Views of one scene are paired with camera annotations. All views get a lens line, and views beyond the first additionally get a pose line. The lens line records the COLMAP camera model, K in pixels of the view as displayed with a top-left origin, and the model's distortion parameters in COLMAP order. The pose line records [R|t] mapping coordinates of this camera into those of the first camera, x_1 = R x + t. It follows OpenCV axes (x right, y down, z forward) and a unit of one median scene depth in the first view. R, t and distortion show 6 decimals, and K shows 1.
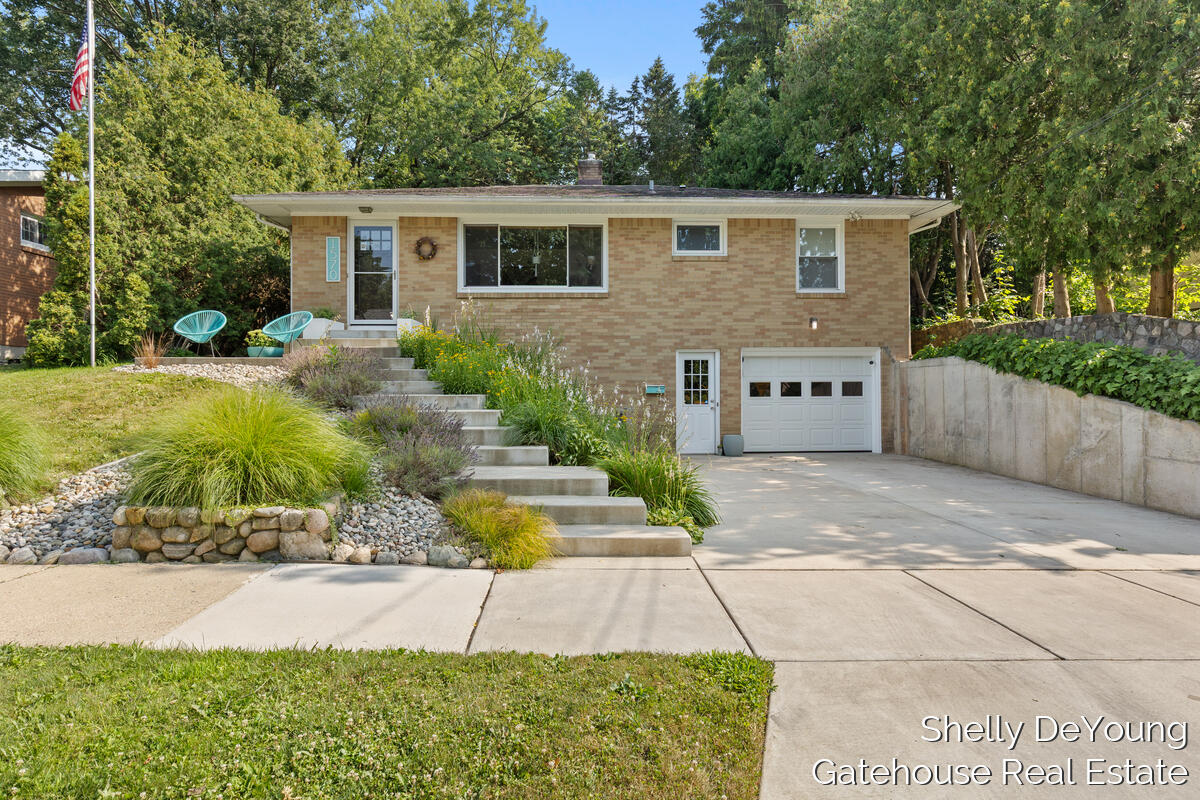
lens RADIAL K [[629.3, 0, 599.6], [0, 629.3, 388.6], [0, 0, 1]] dist [-0.000342, -0.000734]
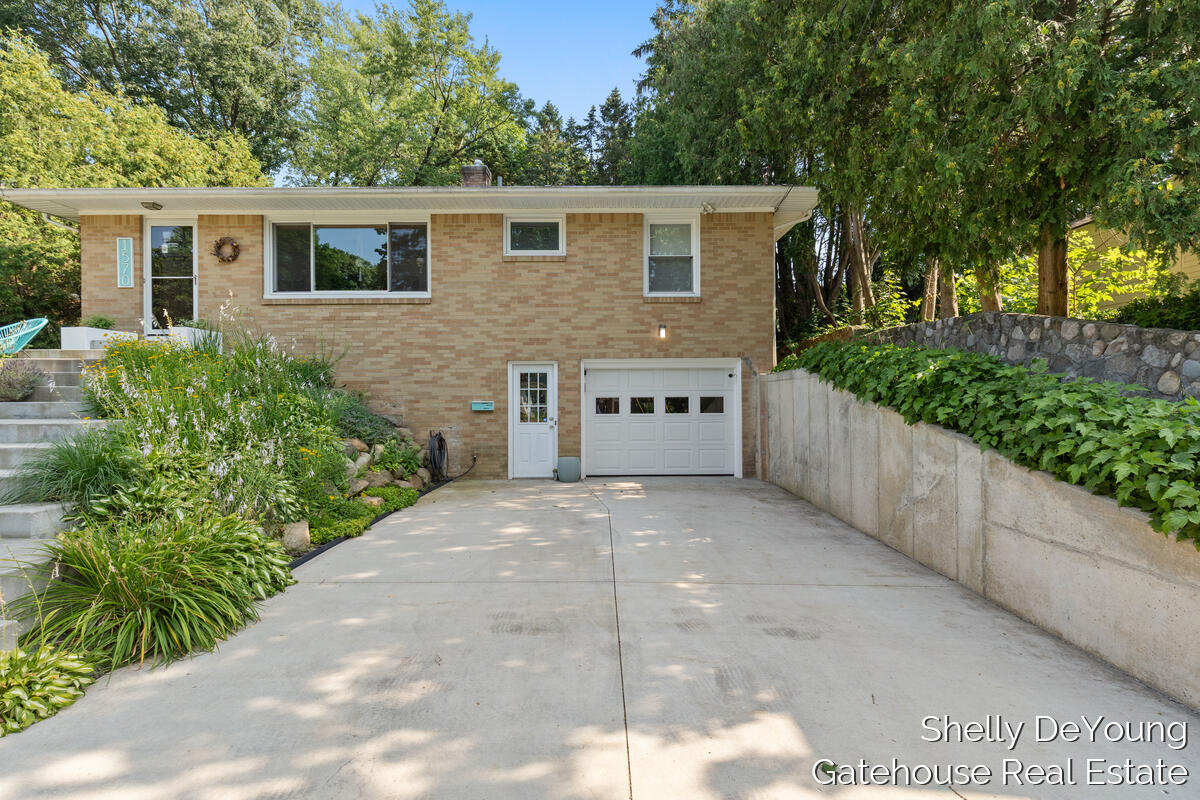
lens RADIAL K [[539.6, 0, 598.5], [0, 539.6, 396.4], [0, 0, 1]] dist [0.005649, -0.000974]
pose [[0.999442, -0.001255, -0.033373, 0.276410], [0.001279, 0.999999, 0.000703, -0.012829], [0.033372, -0.000745, 0.999443, 0.241176]]
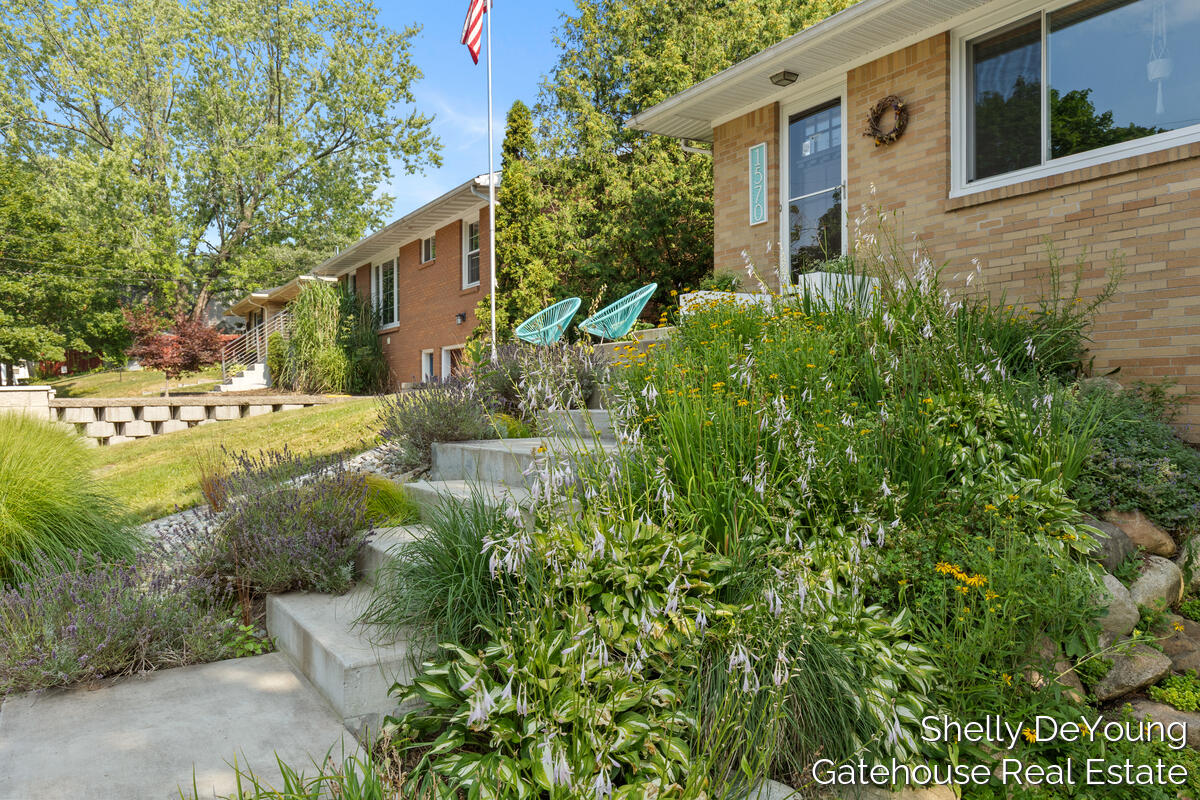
lens RADIAL K [[854.2, 0, 608.2], [0, 854.2, 406.2], [0, 0, 1]] dist [-0.003832, -0.001955]
pose [[0.508930, 0.008952, -0.860761, 0.173153], [0.009166, 0.999833, 0.015818, -0.017375], [0.860759, -0.015940, 0.508763, 0.476648]]
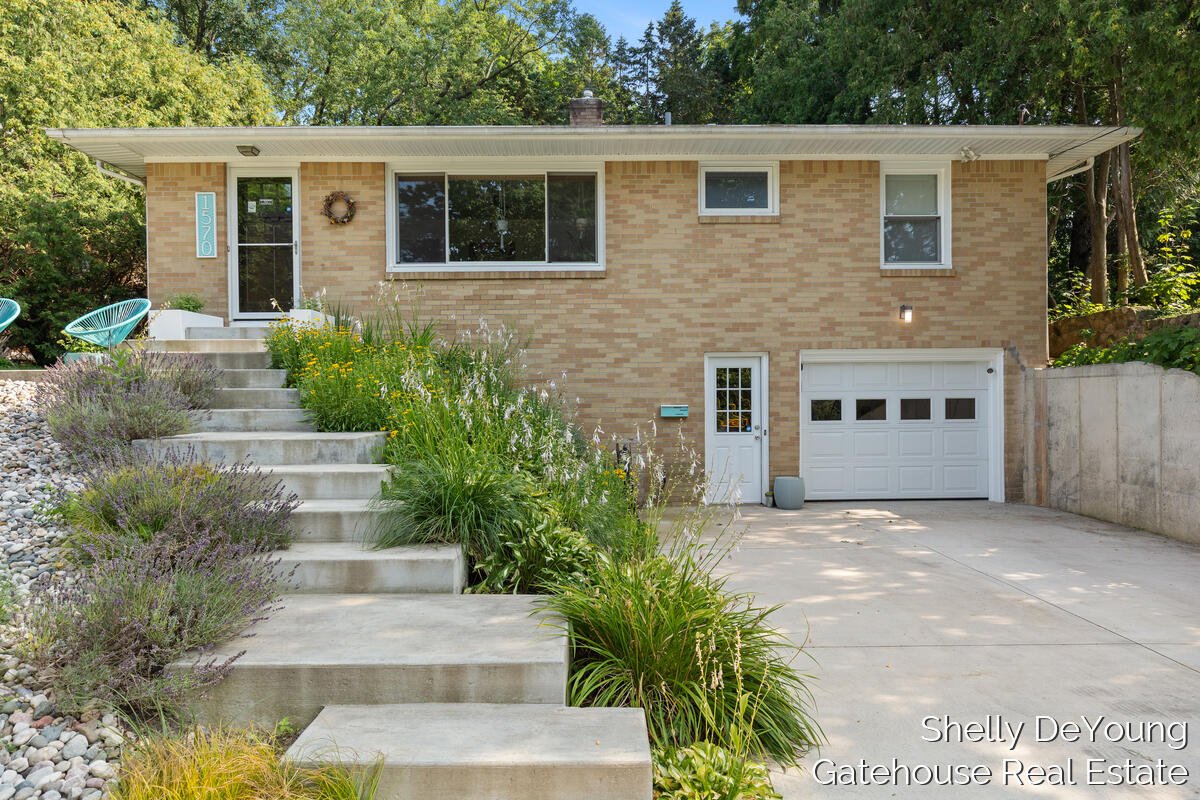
lens RADIAL K [[687.5, 0, 599.9], [0, 687.5, 406.8], [0, 0, 1]] dist [-0.002511, -0.000636]
pose [[0.999811, -0.004008, -0.019007, 0.021526], [0.004323, 0.999854, 0.016561, -0.016416], [0.018938, -0.016640, 0.999682, 0.247593]]
